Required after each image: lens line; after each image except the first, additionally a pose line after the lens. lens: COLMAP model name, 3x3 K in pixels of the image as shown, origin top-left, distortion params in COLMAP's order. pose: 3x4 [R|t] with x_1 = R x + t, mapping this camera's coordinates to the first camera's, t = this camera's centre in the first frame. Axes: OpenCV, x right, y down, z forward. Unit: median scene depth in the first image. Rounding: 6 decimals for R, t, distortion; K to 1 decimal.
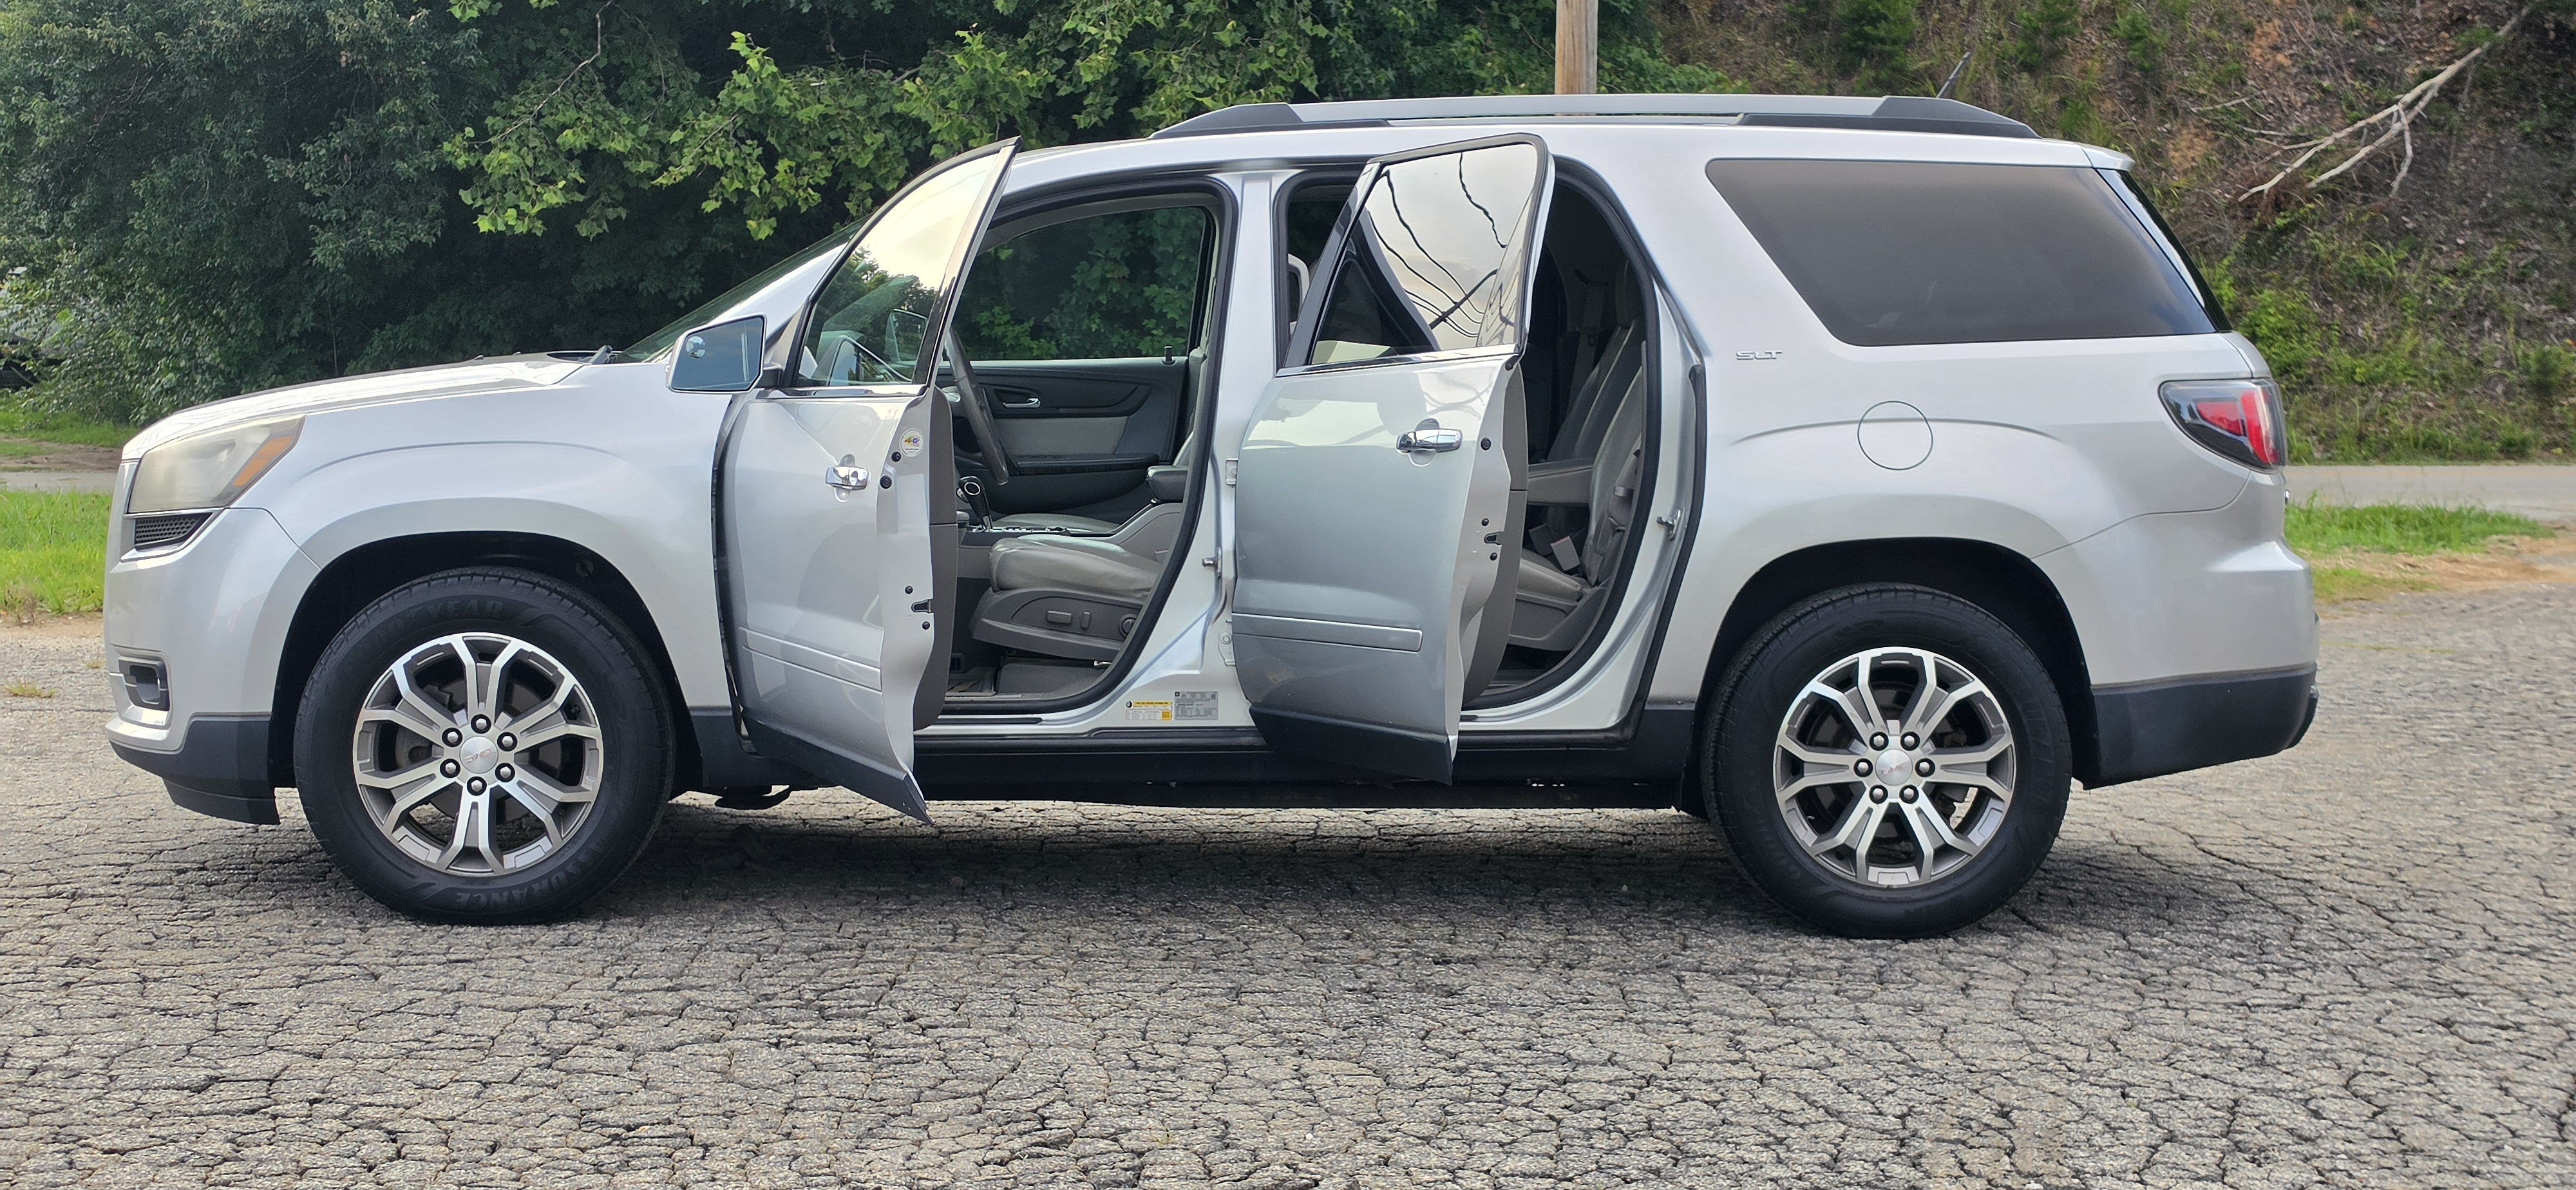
lens RADIAL K [[3545.9, 0, 1251.6], [0, 3545.9, 660.7], [0, 0, 1]] dist [0.082843, 0.000000]
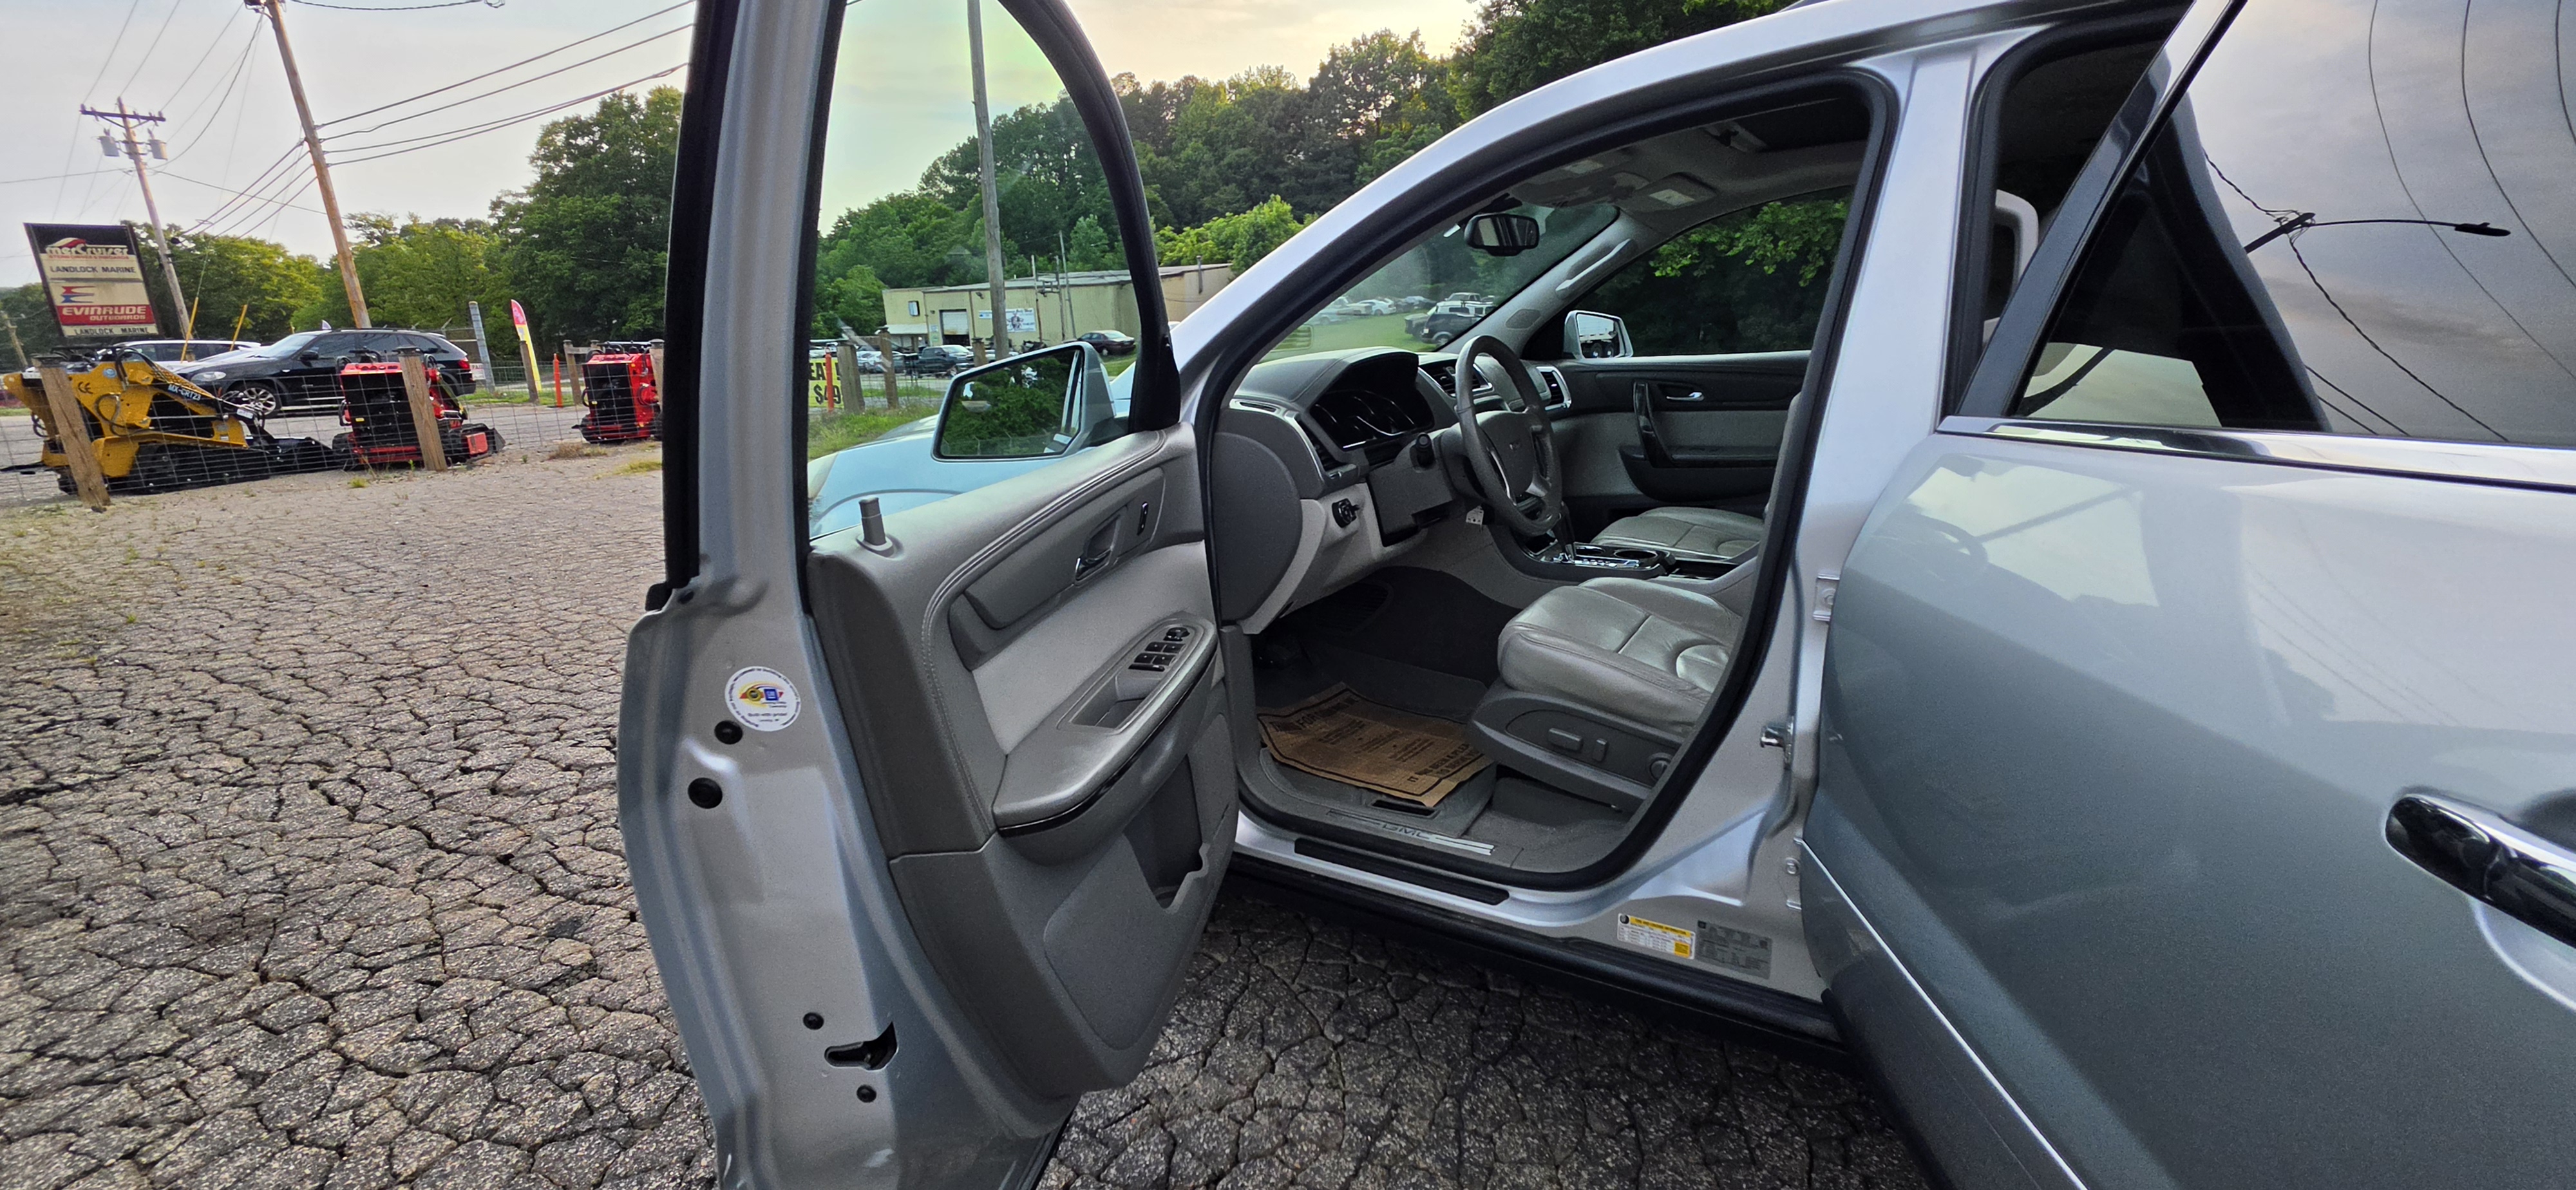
lens RADIAL K [[1037.3, 0, 1300.4], [0, 1037.3, 587.8], [0, 0, 1]] dist [0.001669, -0.000028]
pose [[0.839426, 0.101451, -0.533920, 0.011804], [-0.012348, 0.985729, 0.167887, -0.079478], [0.543333, -0.134336, 0.828700, 0.798601]]
